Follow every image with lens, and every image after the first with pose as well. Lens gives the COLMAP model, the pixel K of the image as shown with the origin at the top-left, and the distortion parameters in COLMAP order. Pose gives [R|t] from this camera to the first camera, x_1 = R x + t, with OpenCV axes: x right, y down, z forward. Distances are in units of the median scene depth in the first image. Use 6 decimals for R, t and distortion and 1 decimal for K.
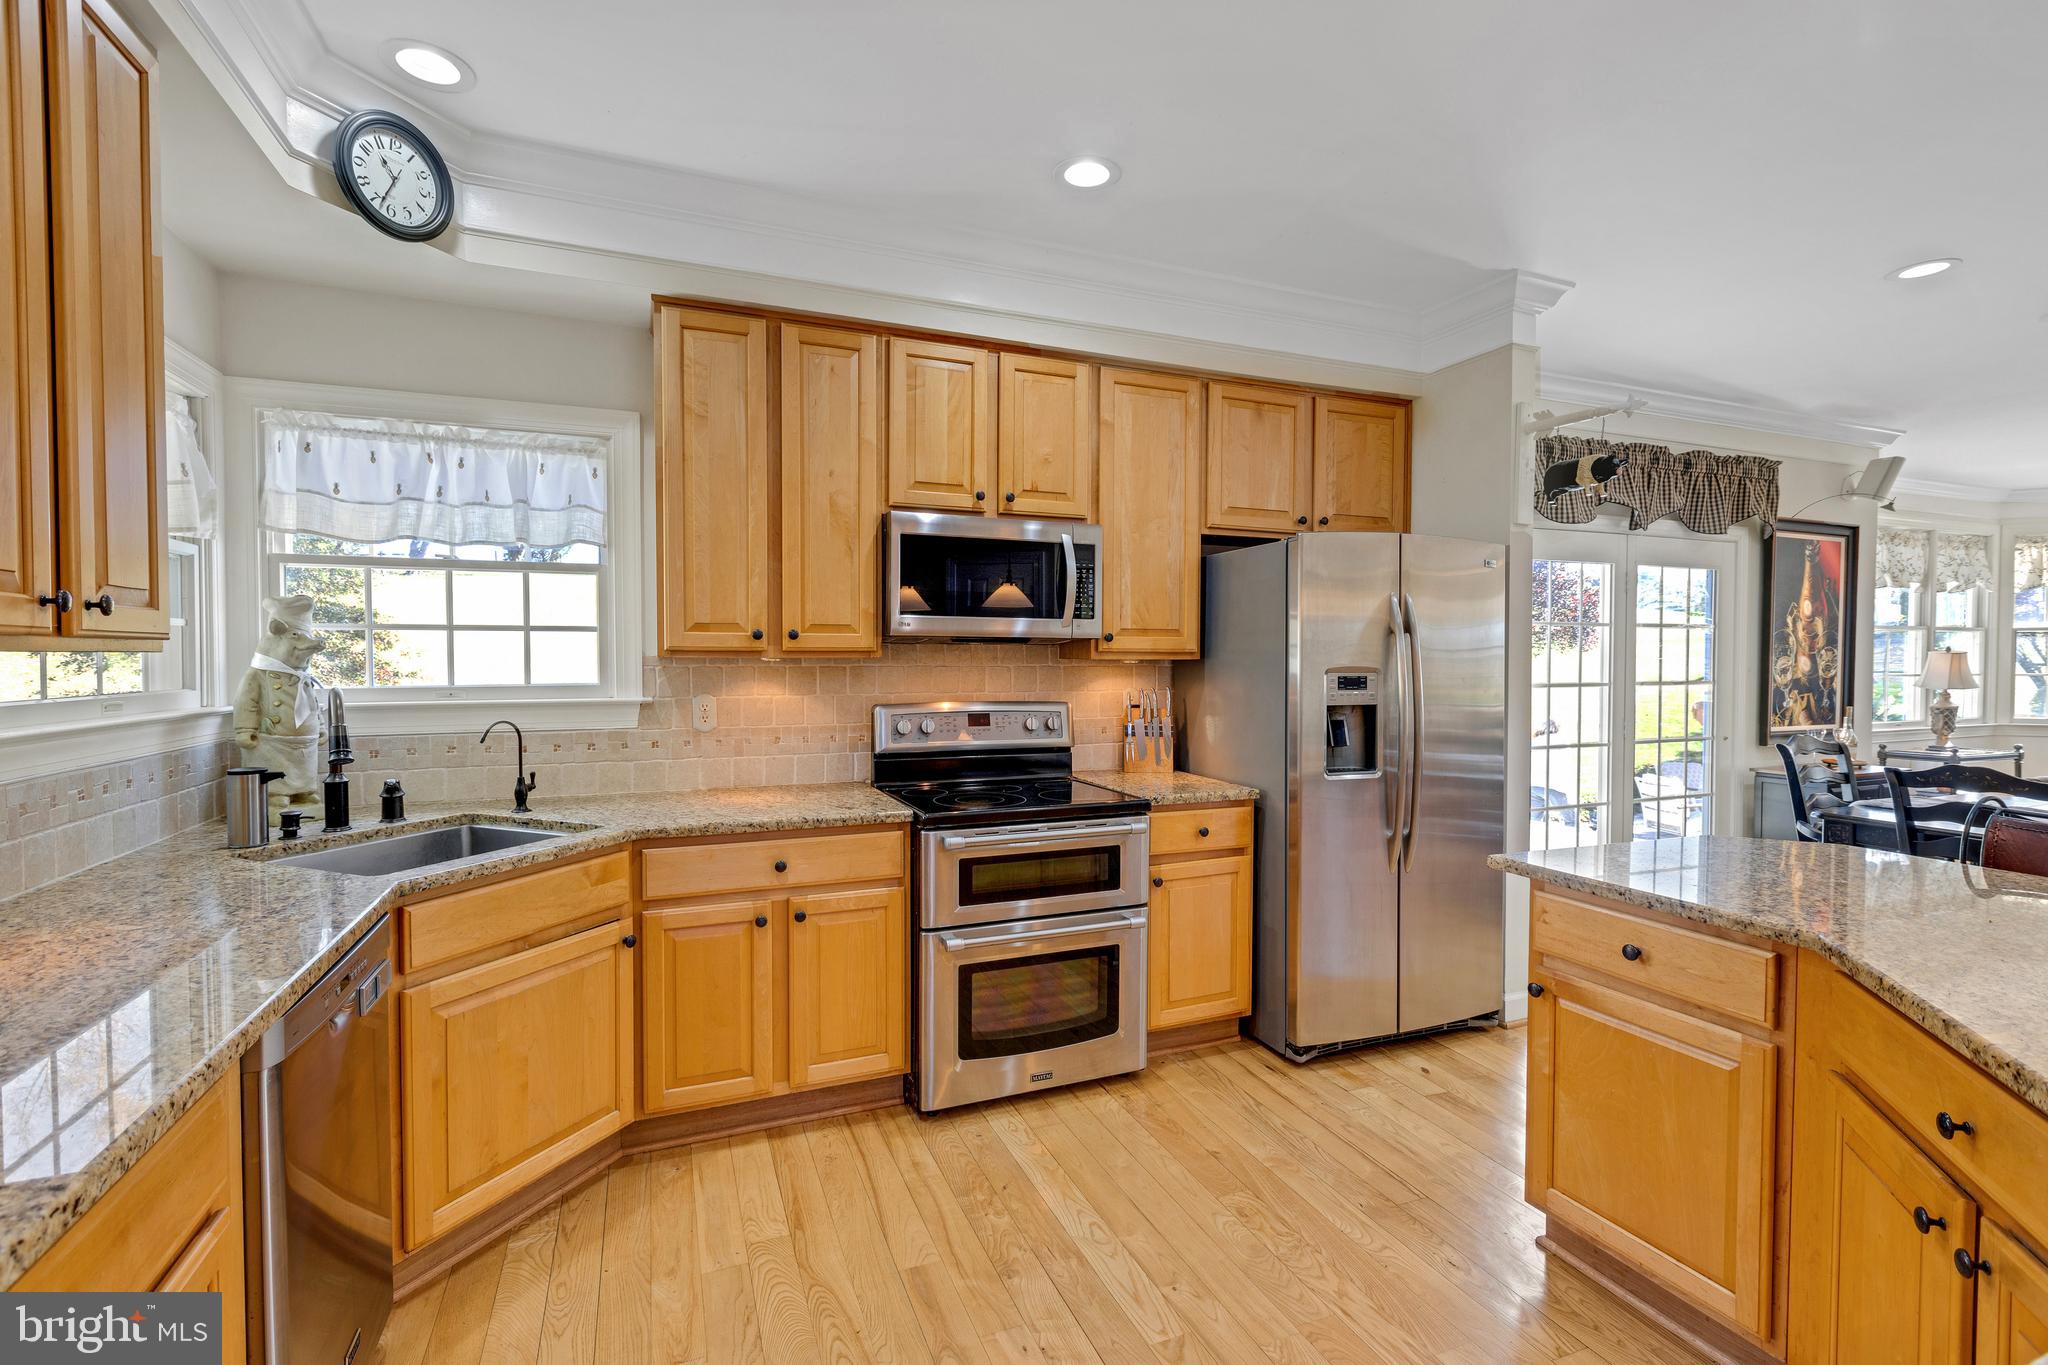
lens RADIAL K [[914.0, 0, 1017.9], [0, 914.0, 684.8], [0, 0, 1]] dist [-0.002169, 0.000310]
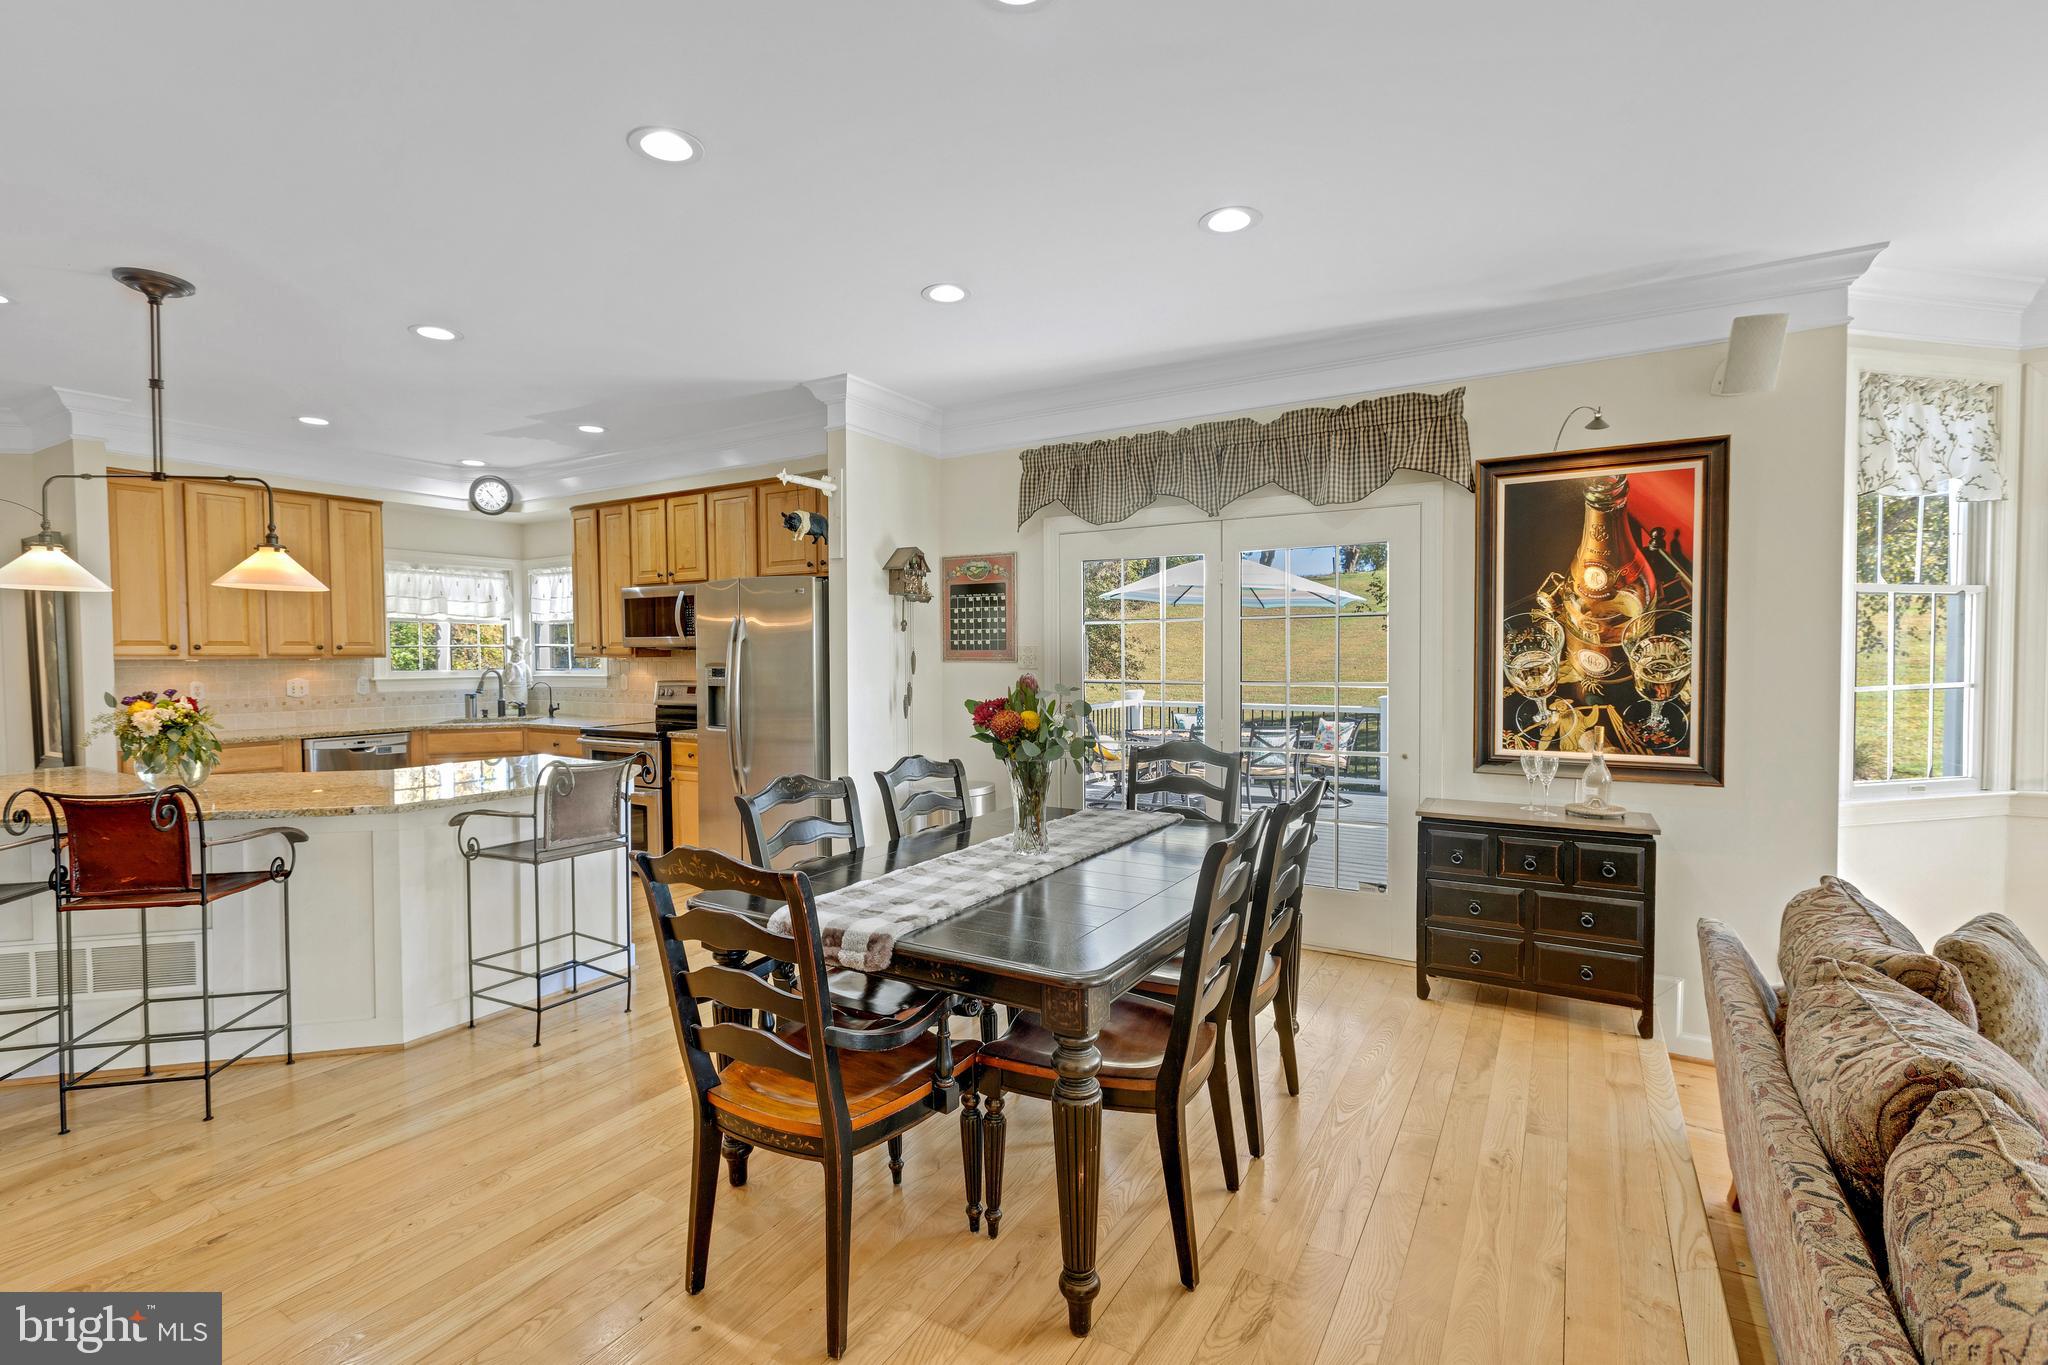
lens RADIAL K [[914.0, 0, 1017.1], [0, 914.0, 681.4], [0, 0, 1]] dist [-0.002169, 0.000310]
pose [[0.596512, 0.021301, -0.802322, 1.990043], [-0.017045, 0.999759, 0.013870, -0.017835], [0.802423, 0.005403, 0.596731, 0.443935]]
